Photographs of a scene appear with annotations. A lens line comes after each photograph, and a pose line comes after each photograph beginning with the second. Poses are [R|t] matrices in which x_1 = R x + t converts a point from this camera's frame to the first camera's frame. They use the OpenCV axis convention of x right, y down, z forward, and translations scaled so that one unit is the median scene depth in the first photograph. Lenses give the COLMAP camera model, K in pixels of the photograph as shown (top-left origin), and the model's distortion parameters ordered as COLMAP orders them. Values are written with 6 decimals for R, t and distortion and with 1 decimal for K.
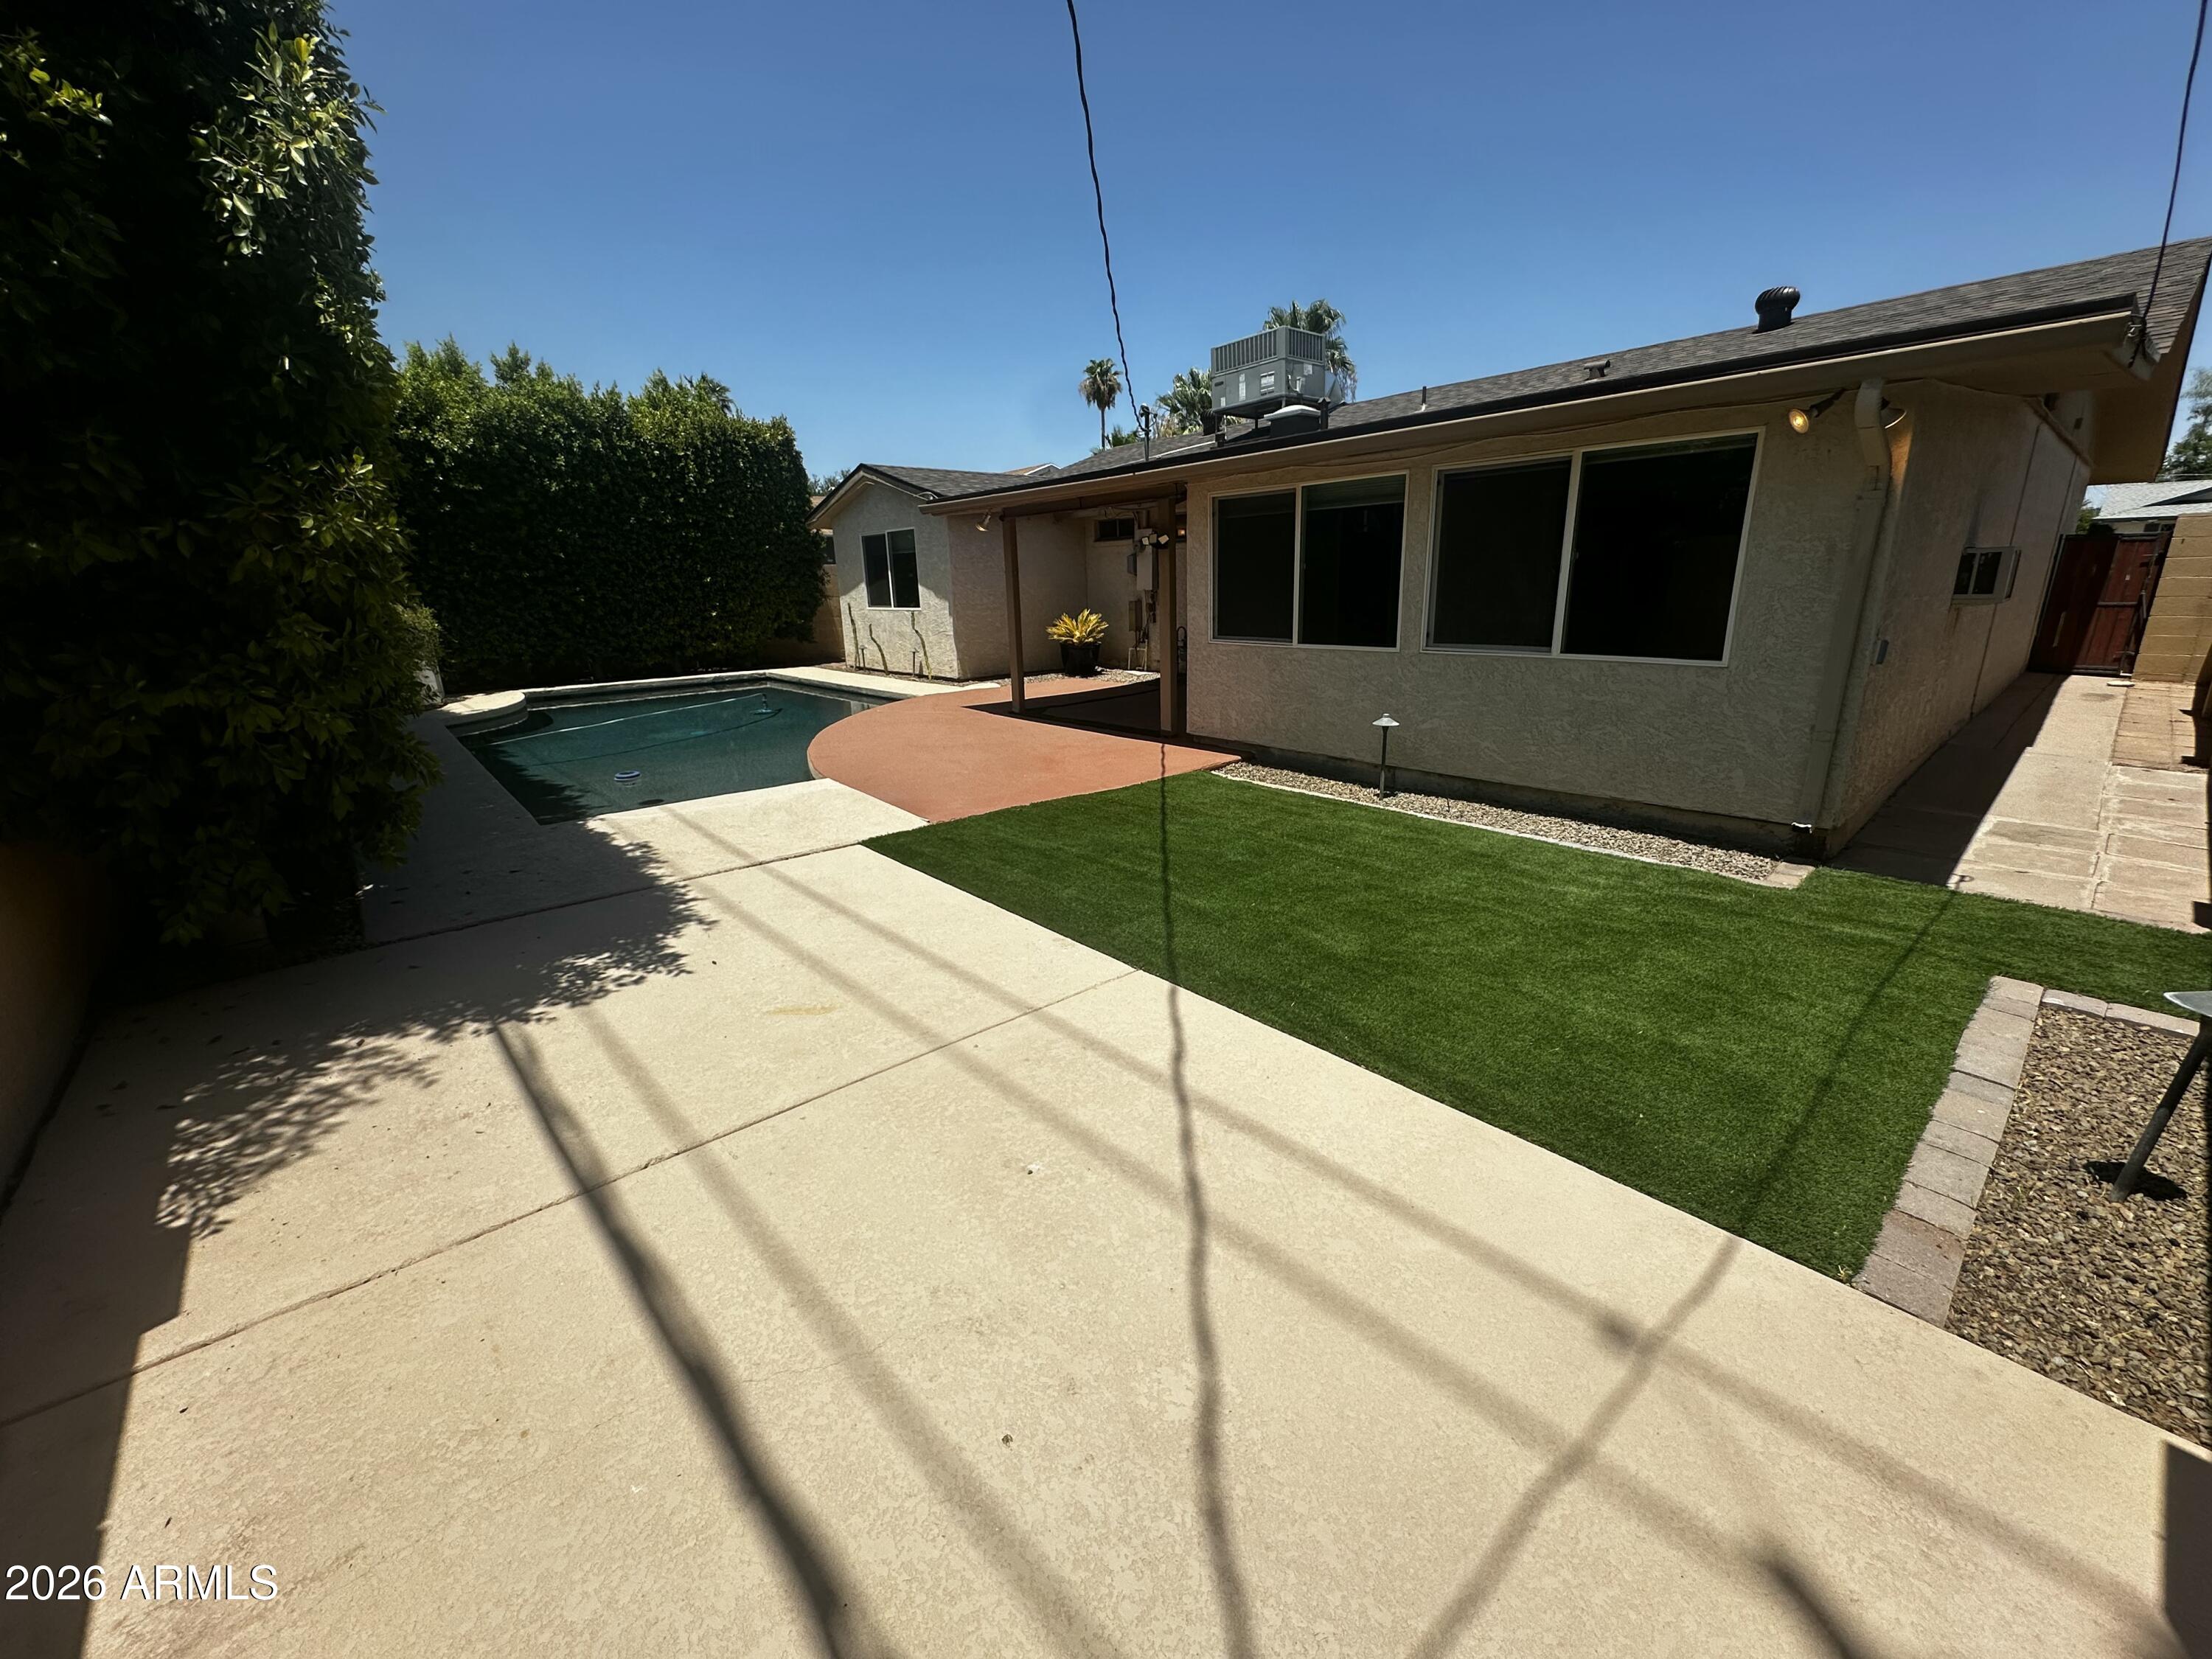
lens RADIAL K [[889.8, 0, 1100.0], [0, 889.8, 826.0], [0, 0, 1]] dist [-0.000968, 0.000150]
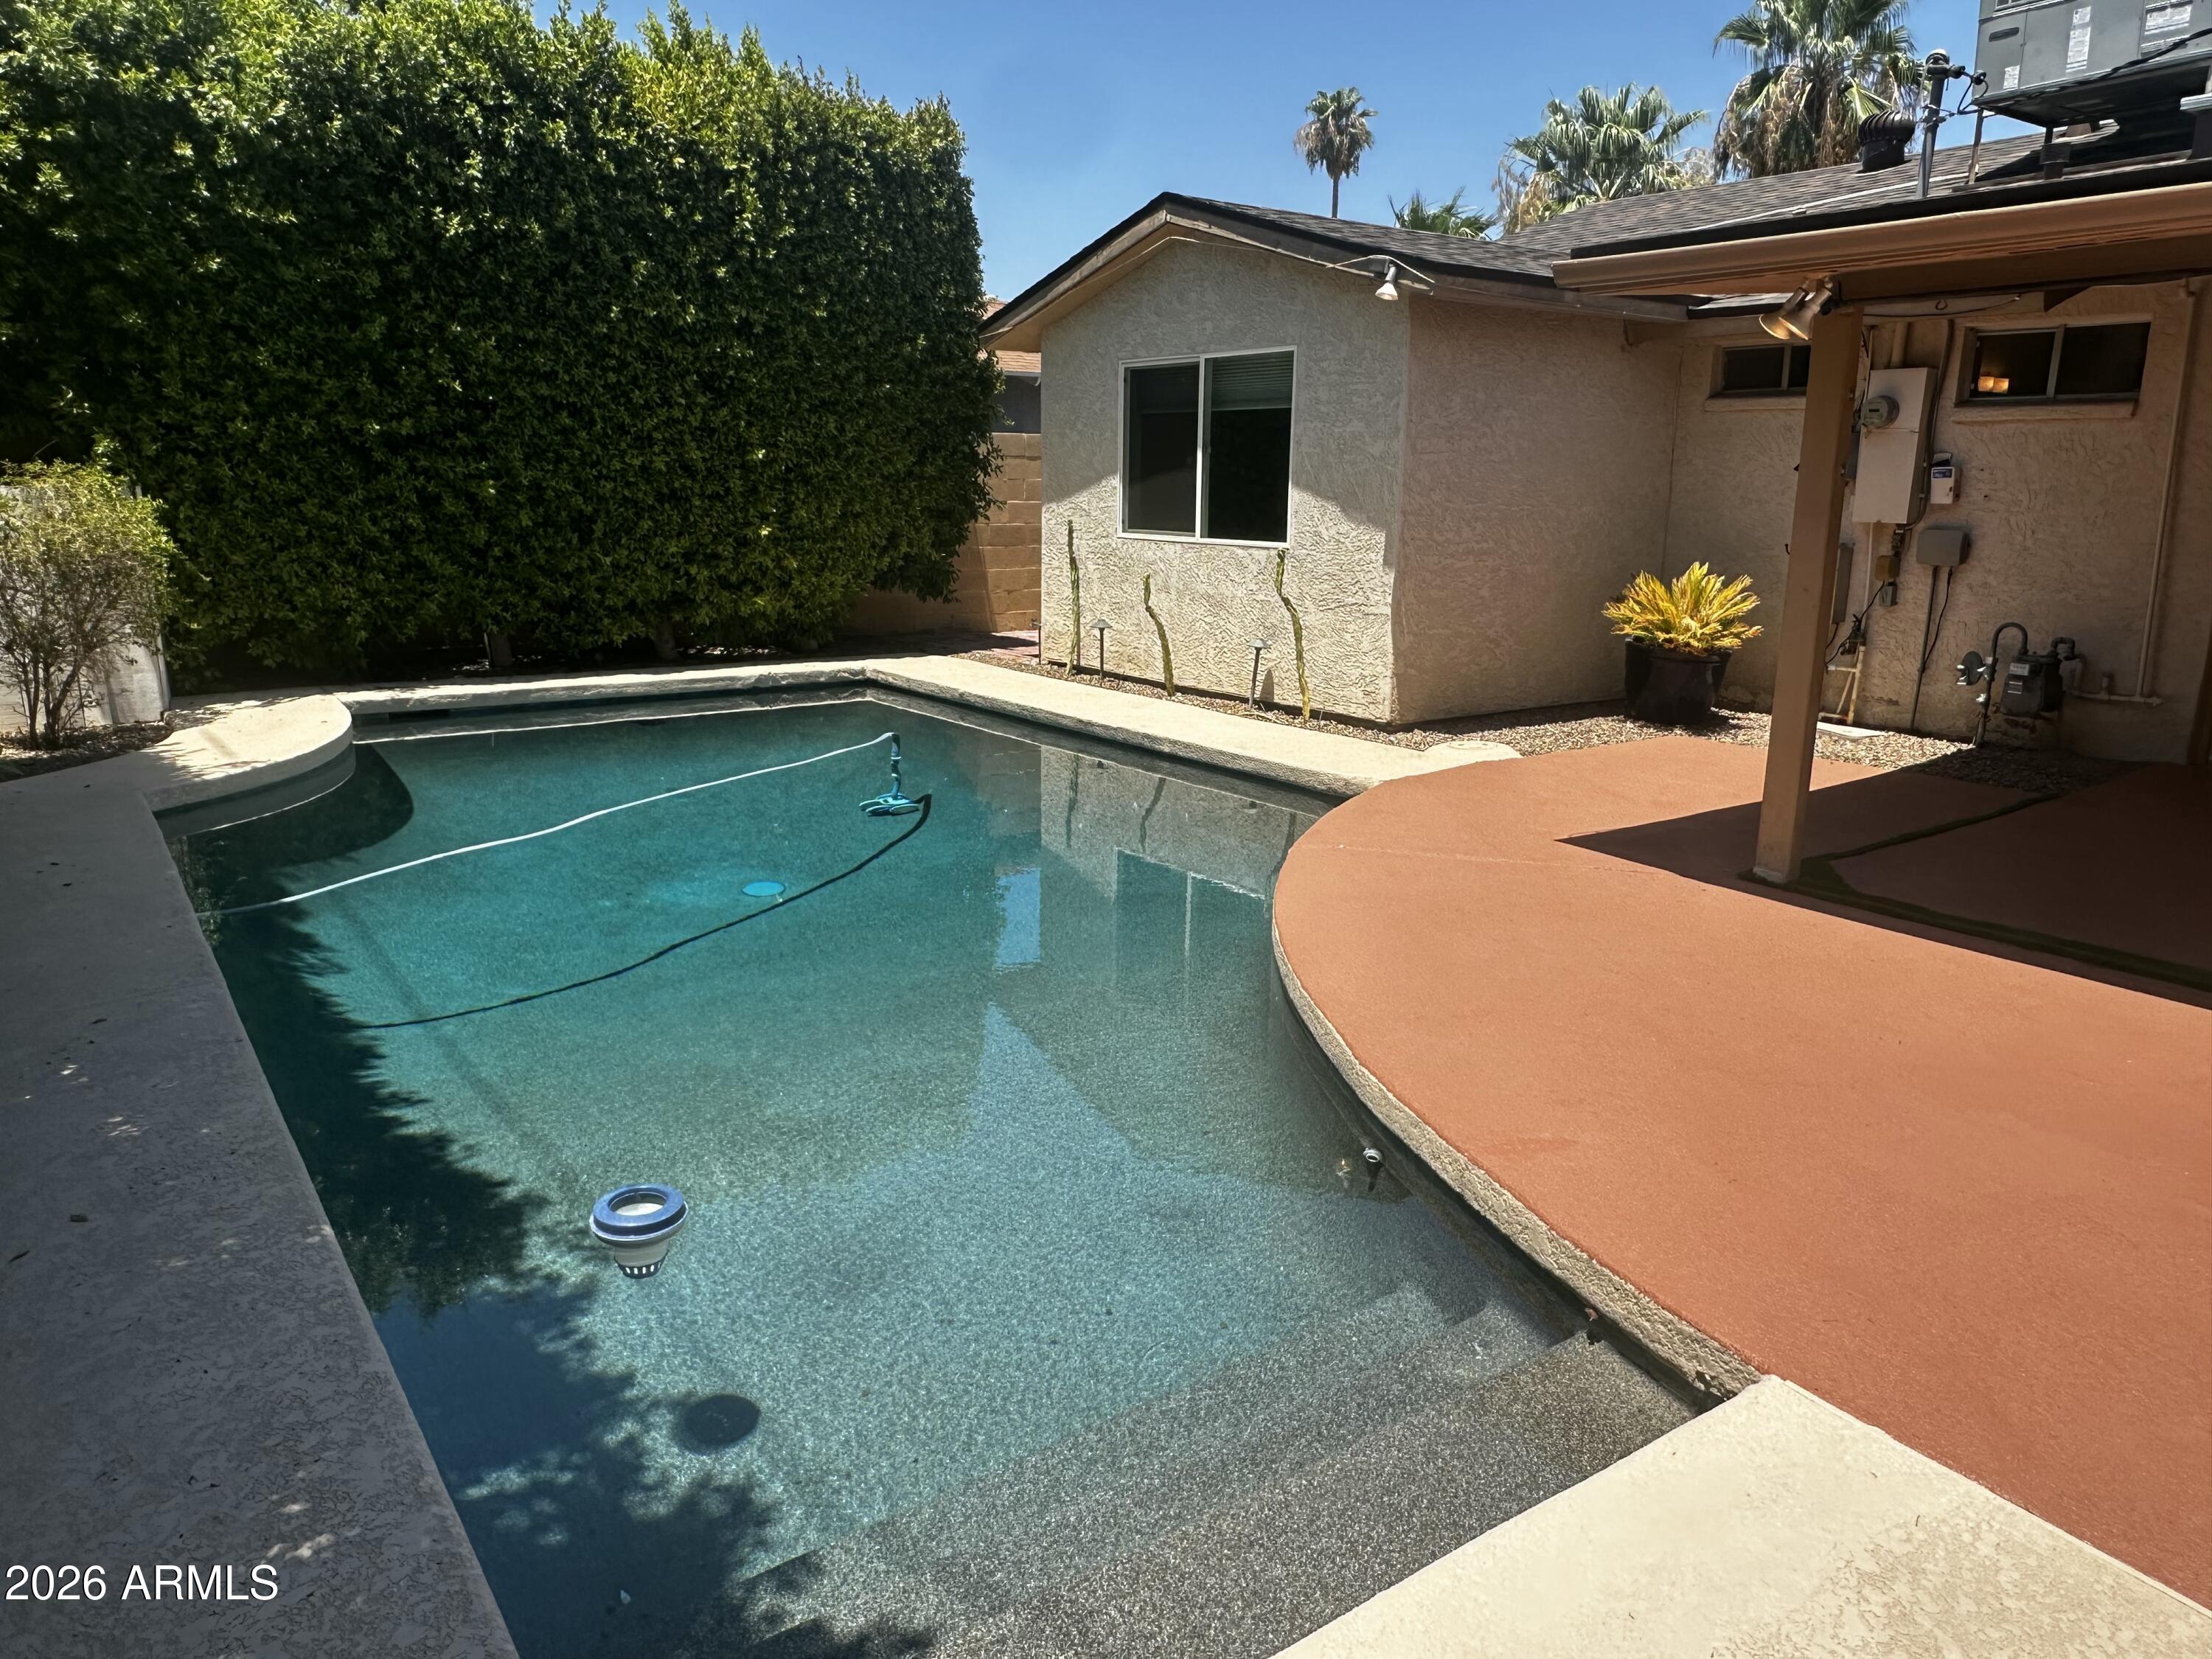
lens RADIAL K [[1541.7, 0, 1103.6], [0, 1541.7, 827.2], [0, 0, 1]] dist [-0.004434, 0.005410]
pose [[0.995037, 0.056549, -0.081870, -0.215634], [-0.060288, 0.997213, -0.043940, -0.076631], [0.079157, 0.048658, 0.995674, 0.287937]]
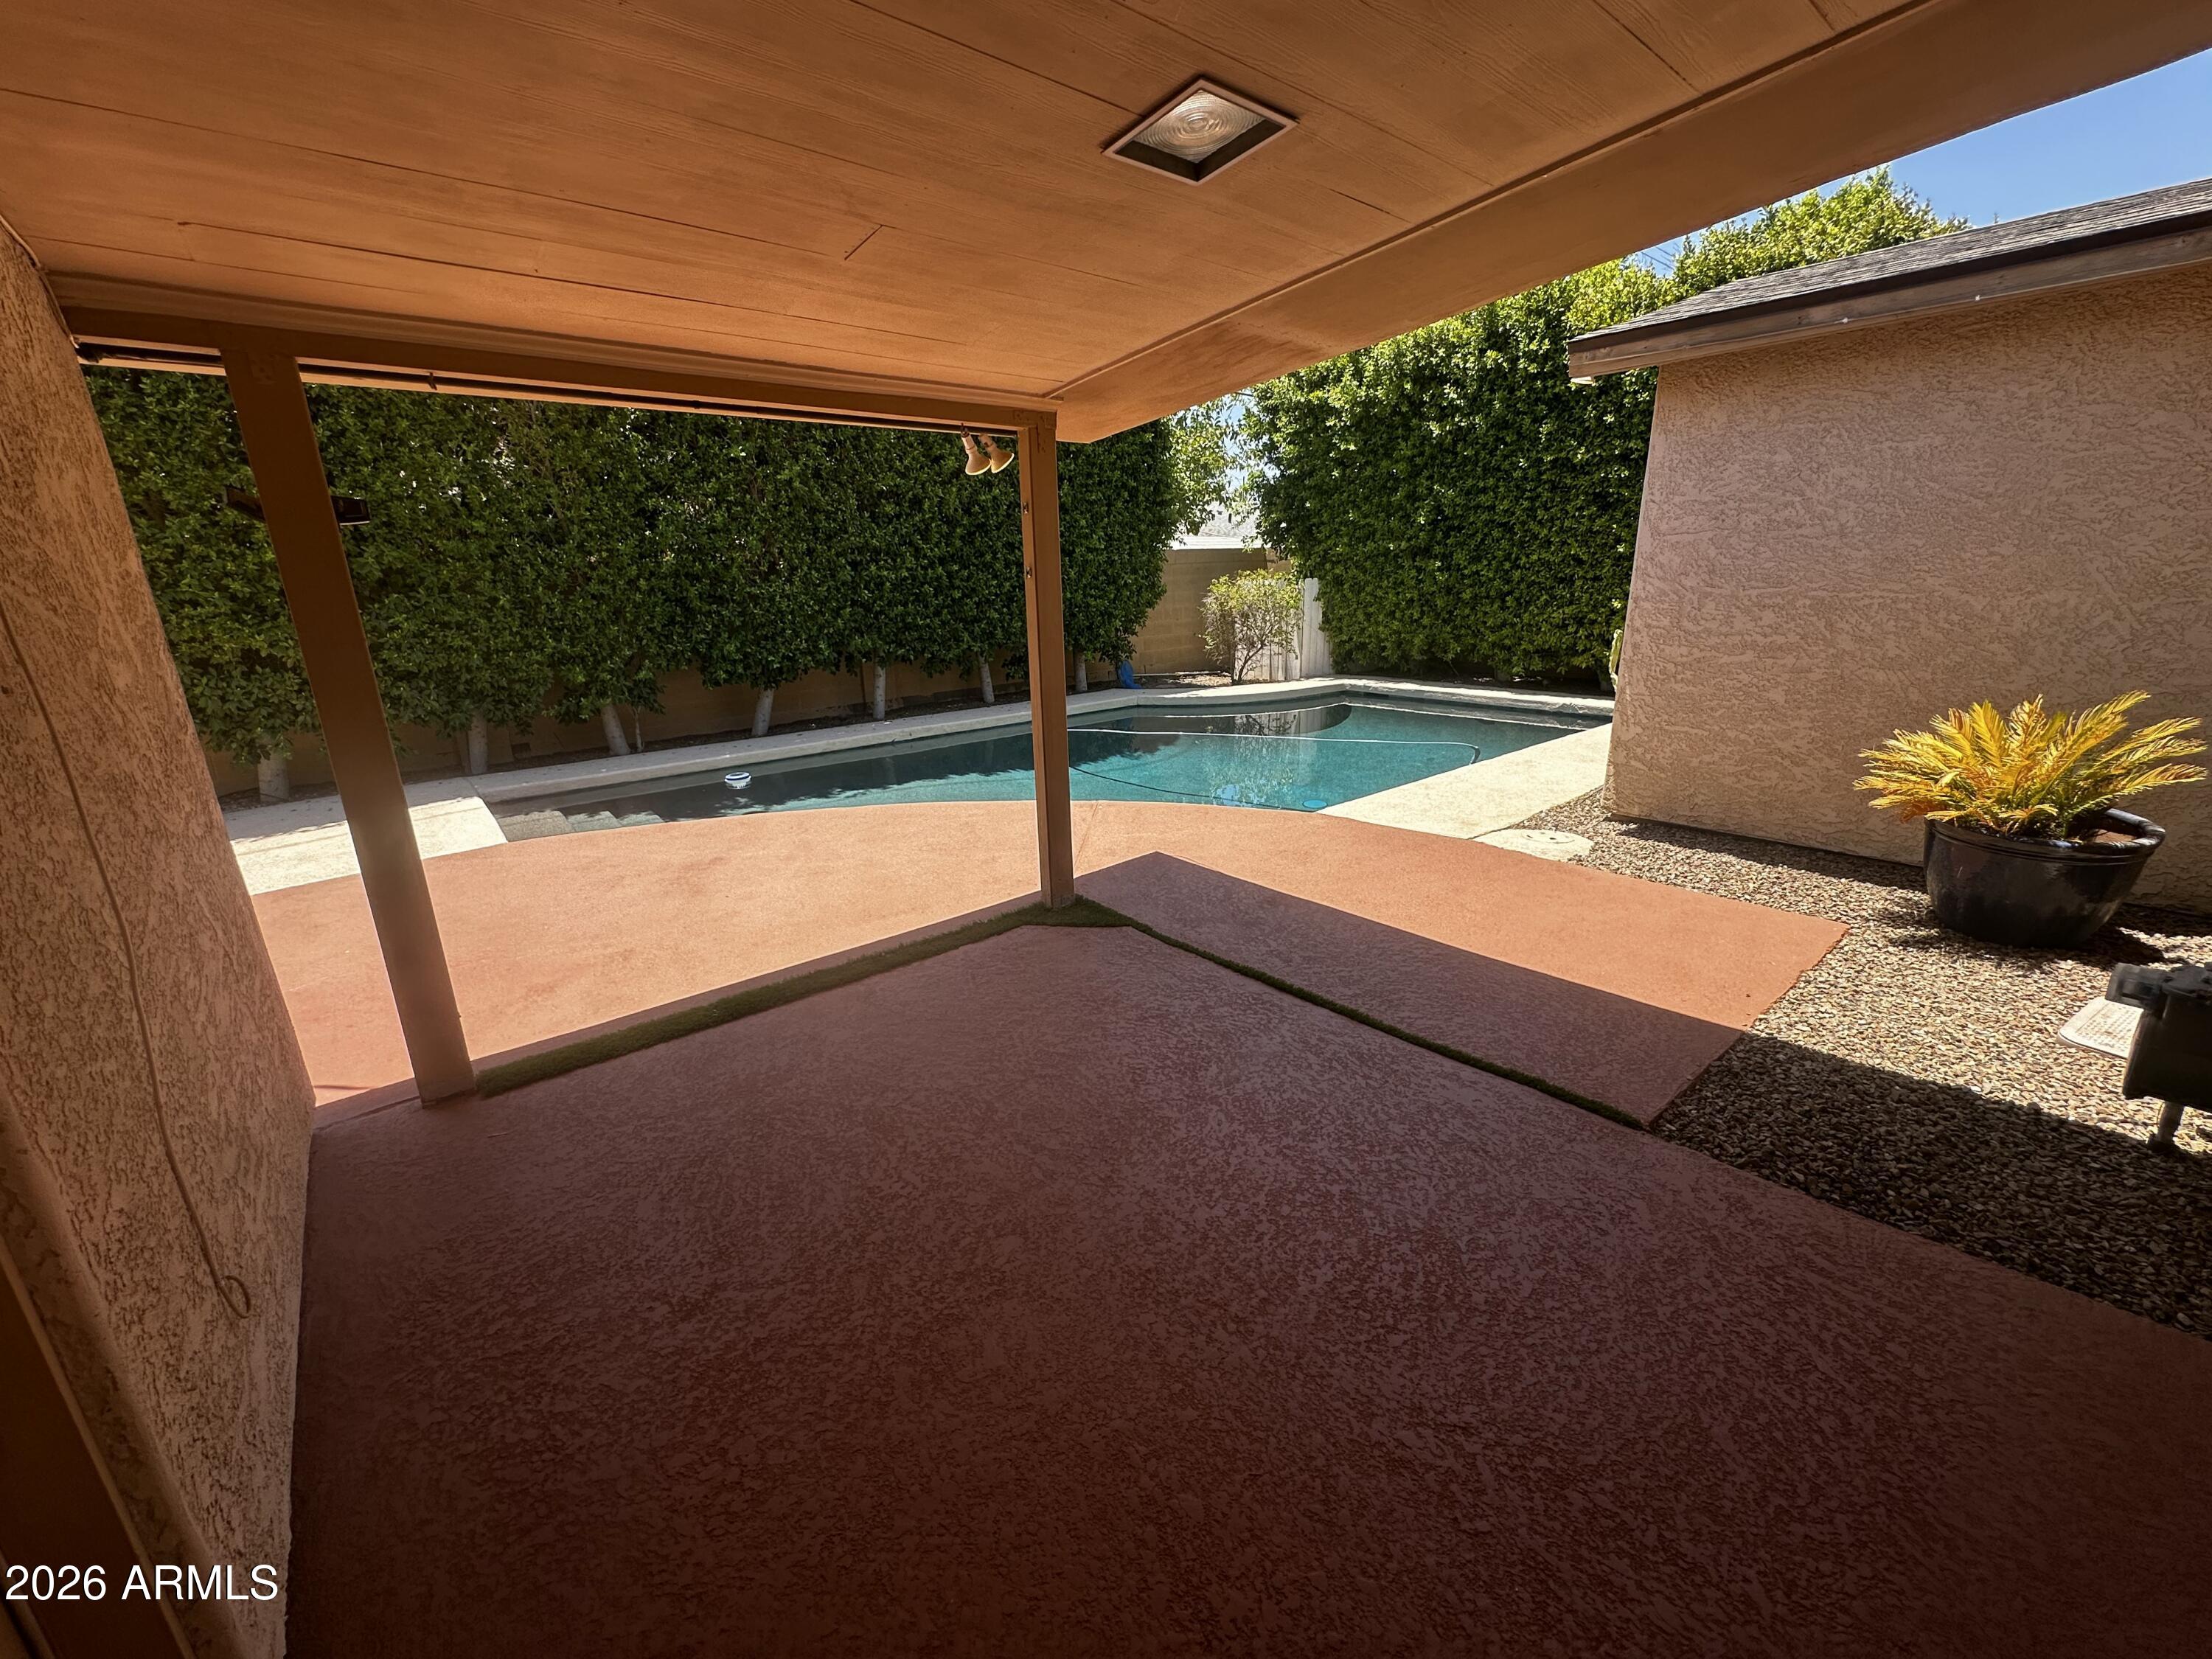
lens RADIAL K [[889.8, 0, 1100.9], [0, 889.8, 837.0], [0, 0, 1]] dist [-0.000968, 0.000150]
pose [[-0.030890, 0.310766, -0.949984, 0.227751], [-0.242286, 0.919764, 0.308758, -0.212491], [0.969713, 0.239705, 0.046883, 0.725284]]
